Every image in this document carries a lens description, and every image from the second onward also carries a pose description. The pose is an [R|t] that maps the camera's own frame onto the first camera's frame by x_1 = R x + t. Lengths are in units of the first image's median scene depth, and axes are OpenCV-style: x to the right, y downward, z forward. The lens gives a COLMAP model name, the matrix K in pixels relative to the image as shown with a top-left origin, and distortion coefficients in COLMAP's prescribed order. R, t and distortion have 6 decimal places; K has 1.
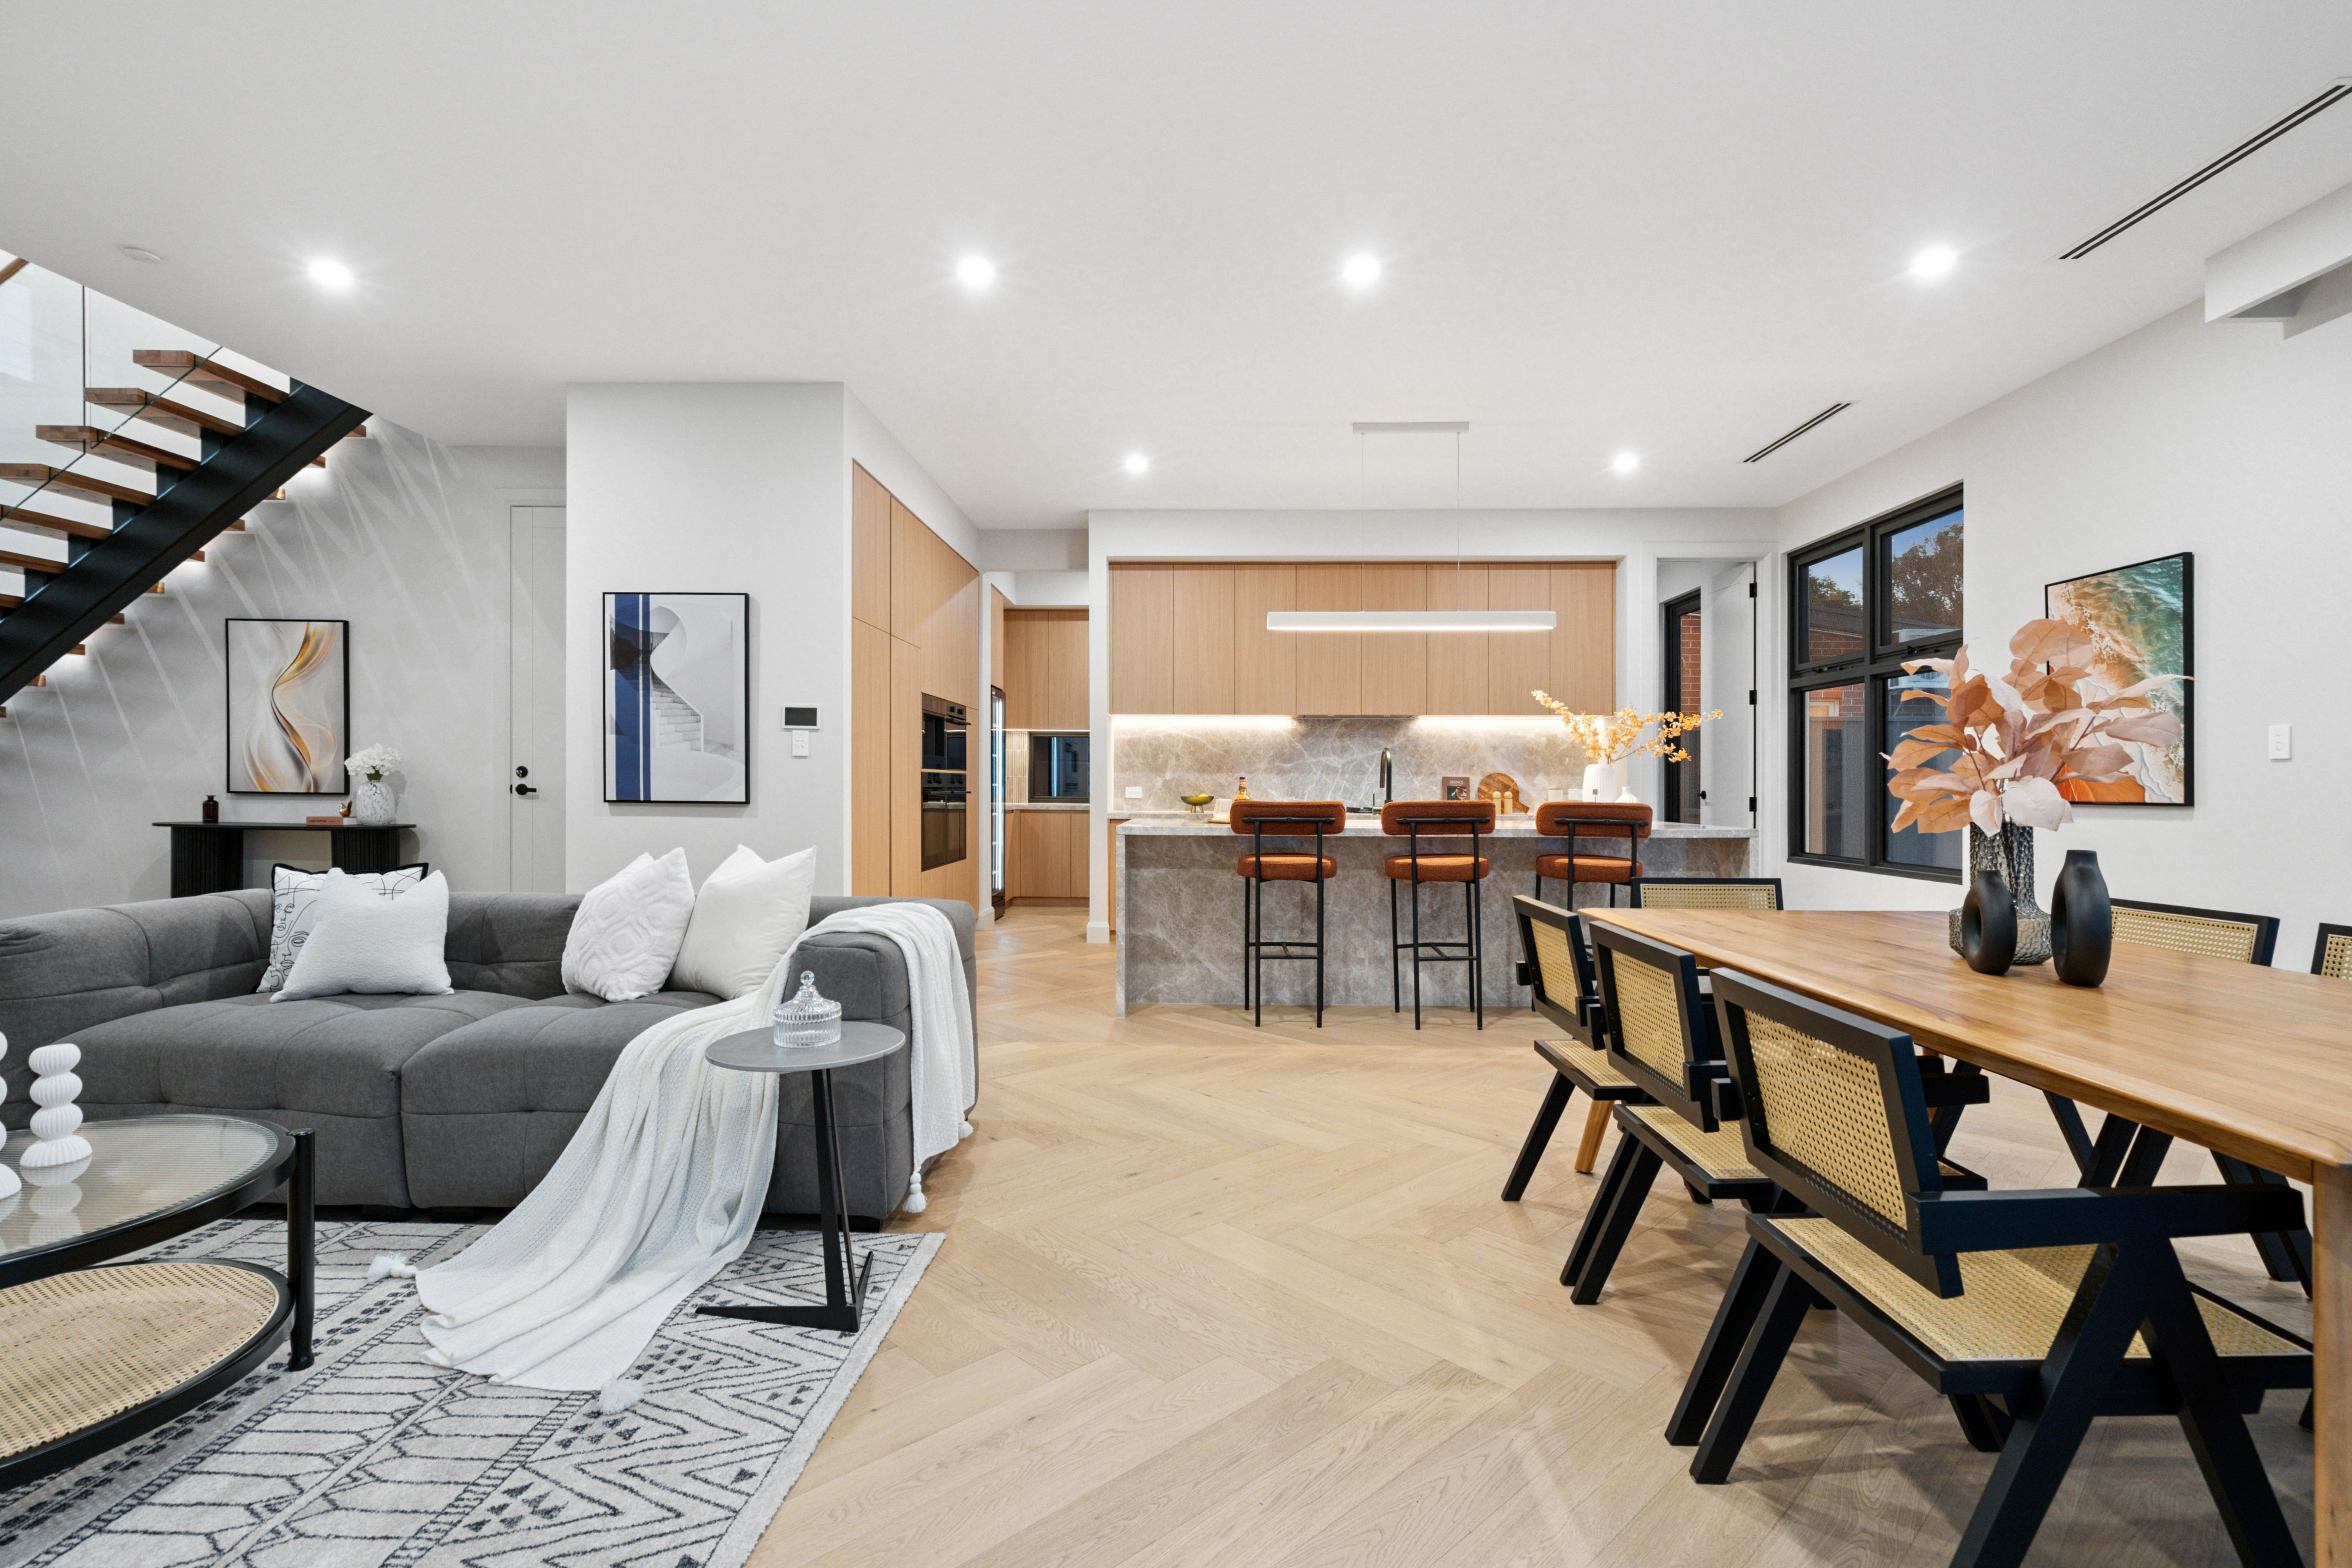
lens RADIAL K [[1090.1, 0, 1188.9], [0, 1090.1, 776.3], [0, 0, 1]] dist [0.000575, -0.000048]
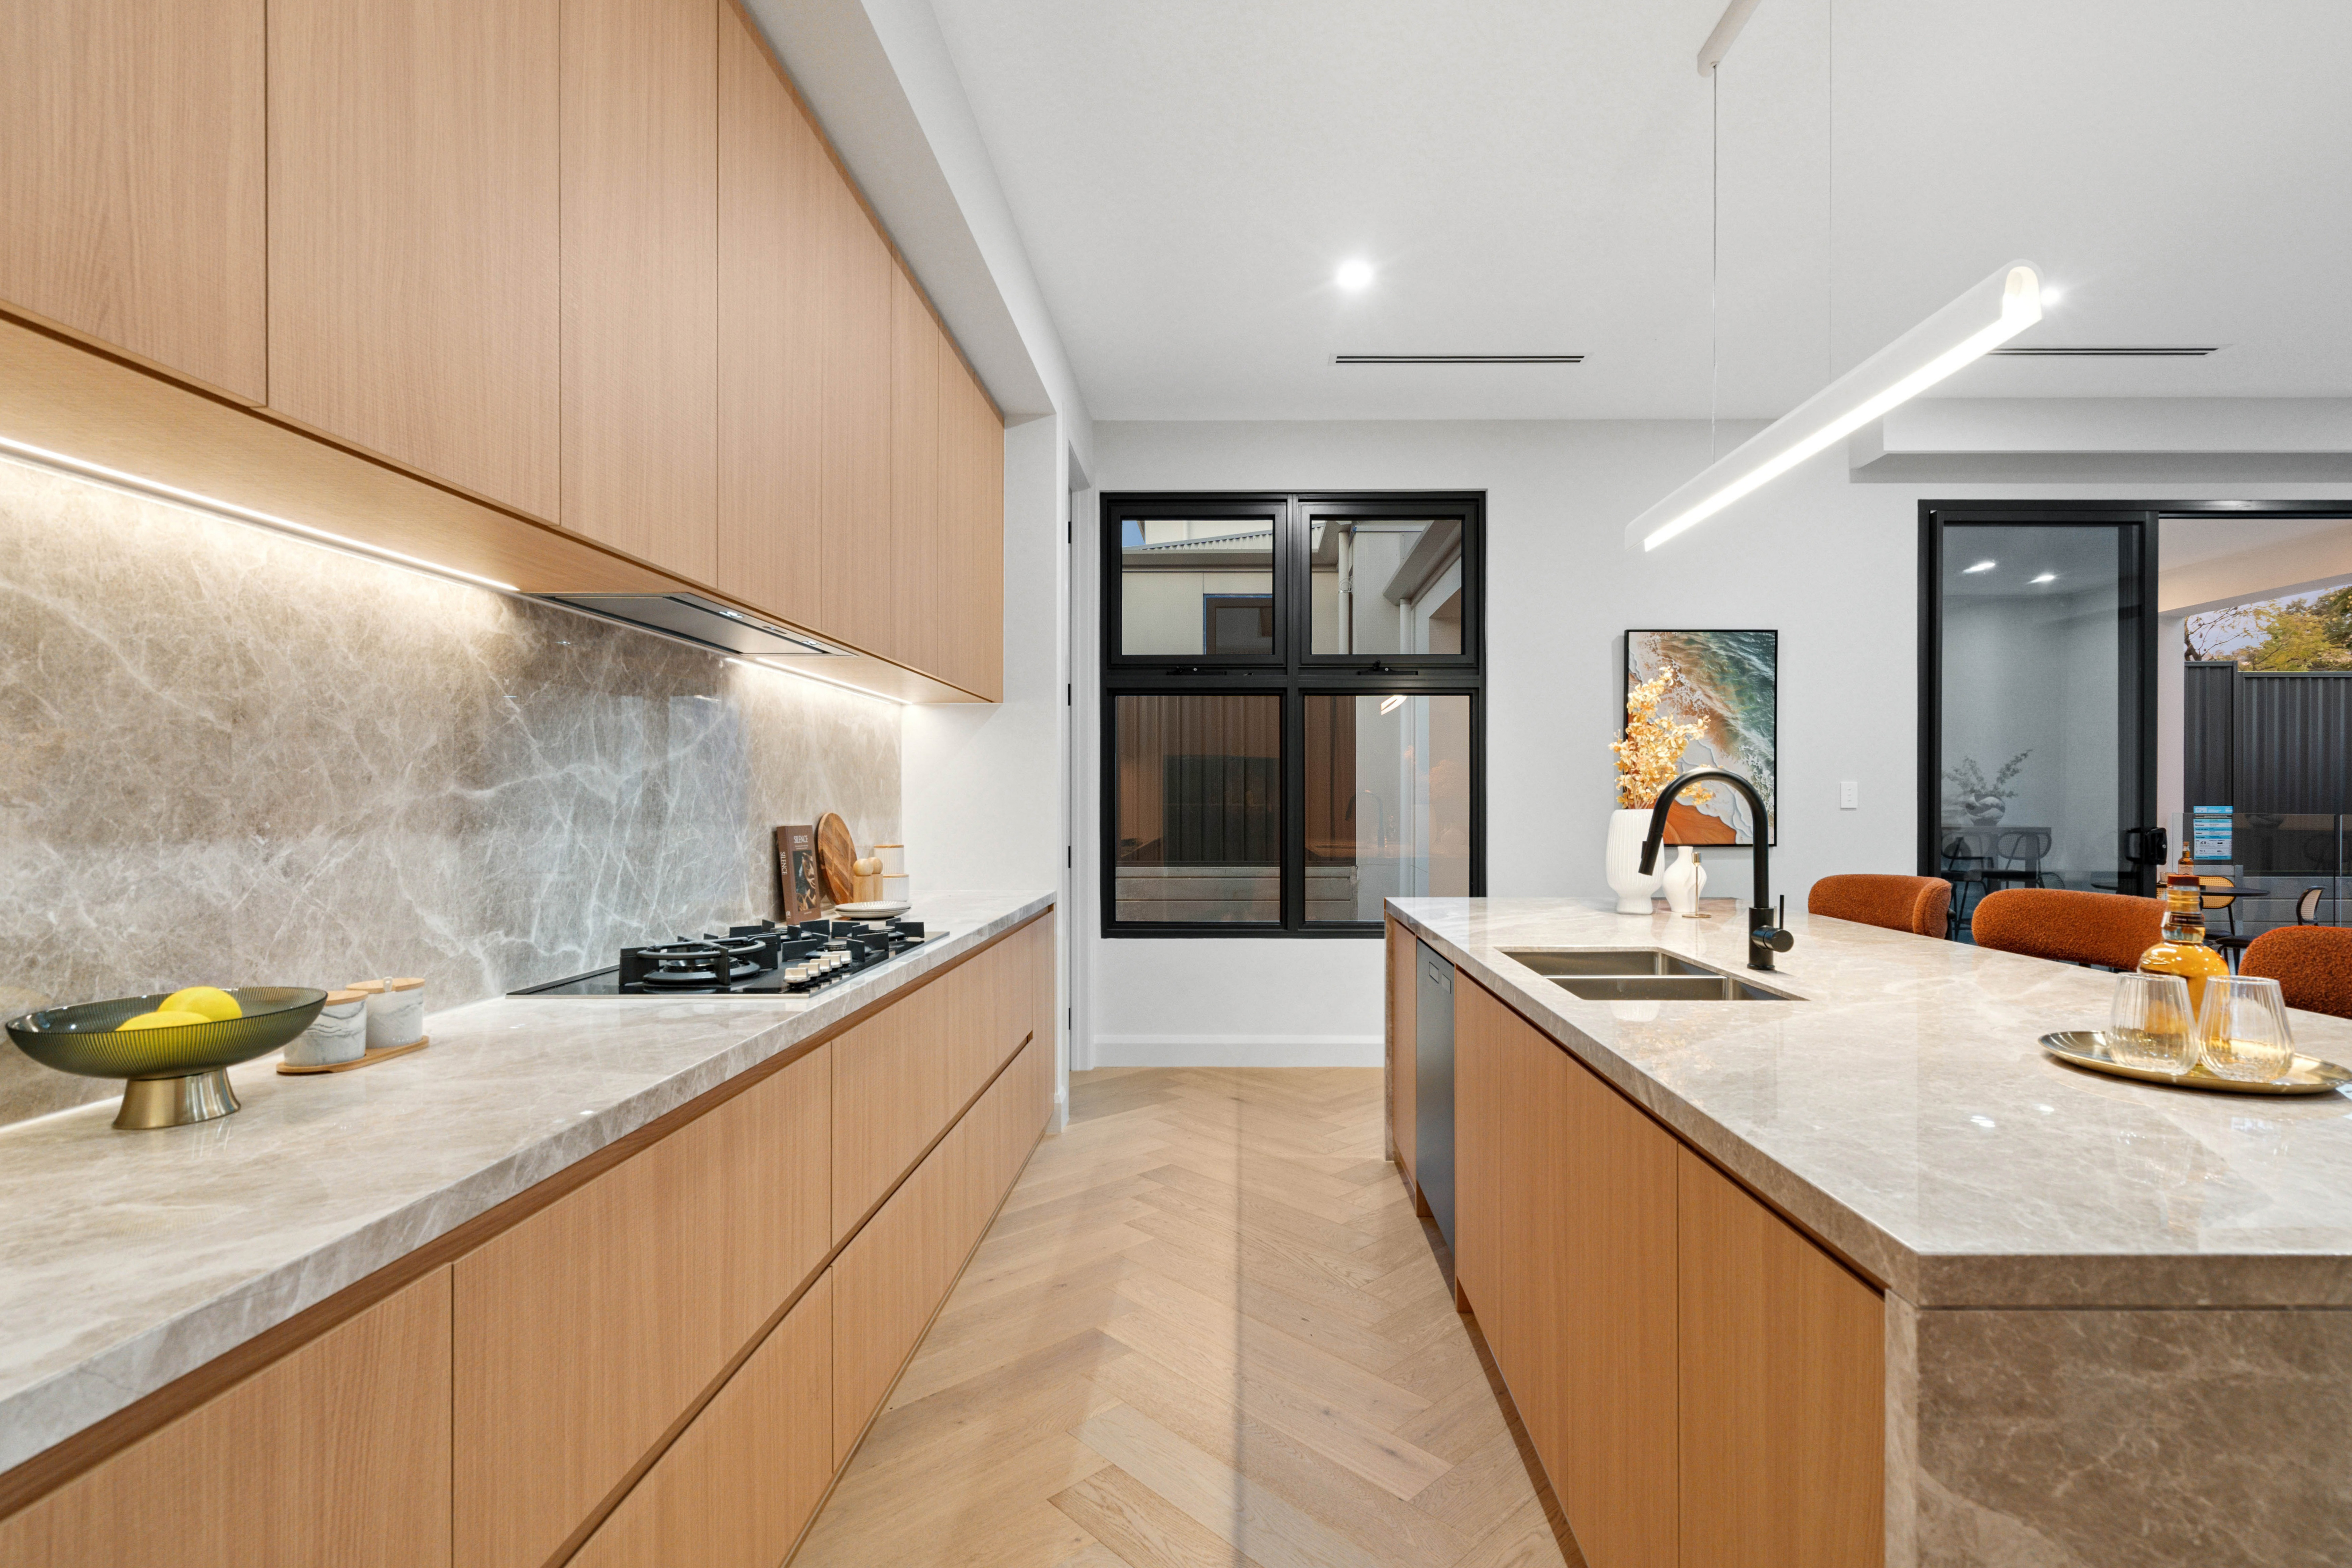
lens RADIAL K [[1104.9, 0, 1232.0], [0, 1104.9, 798.7], [0, 0, 1]] dist [0.008444, -0.000193]
pose [[-0.019860, -0.003119, 0.999798, -0.149759], [-0.009303, 0.999952, 0.002934, -0.011911], [-0.999759, -0.009243, -0.019888, 0.893769]]
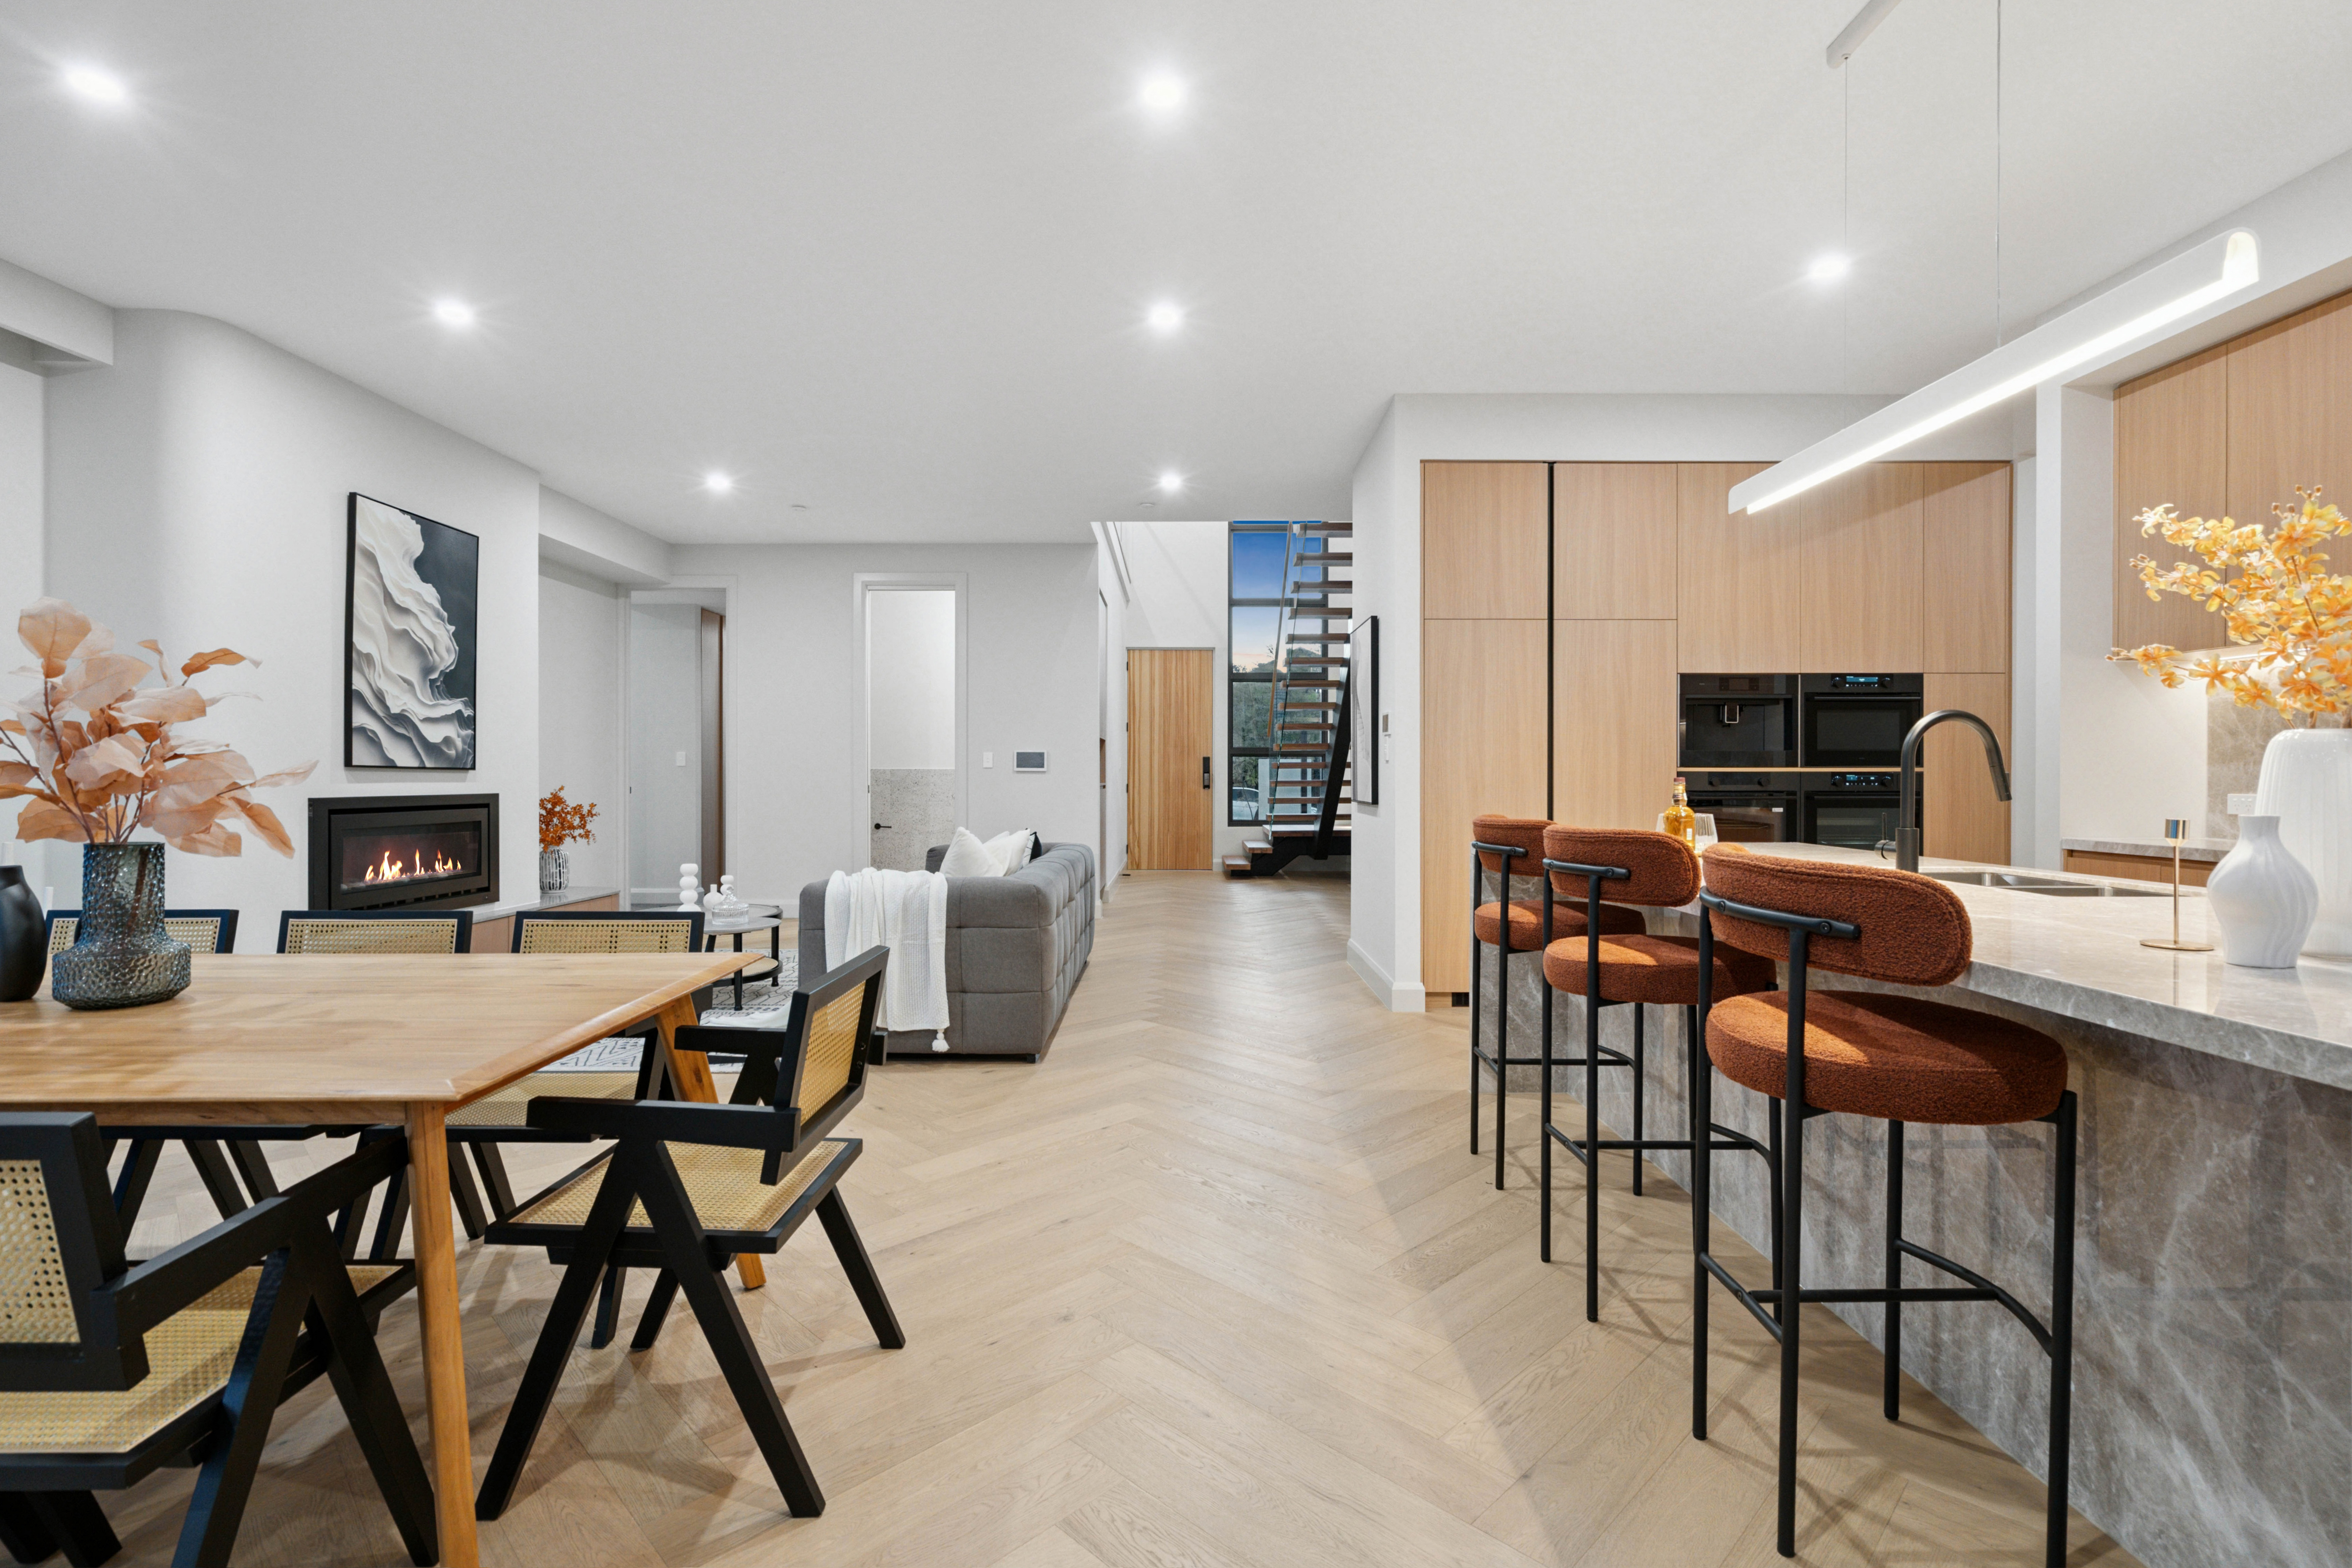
lens RADIAL K [[1081.7, 0, 1182.1], [0, 1081.7, 779.0], [0, 0, 1]] dist [-0.001427, 0.000537]
pose [[0.022942, -0.000429, -0.999737, 0.468332], [0.008891, 0.999960, -0.000225, -0.001094], [0.999697, -0.008883, 0.022945, 0.519856]]
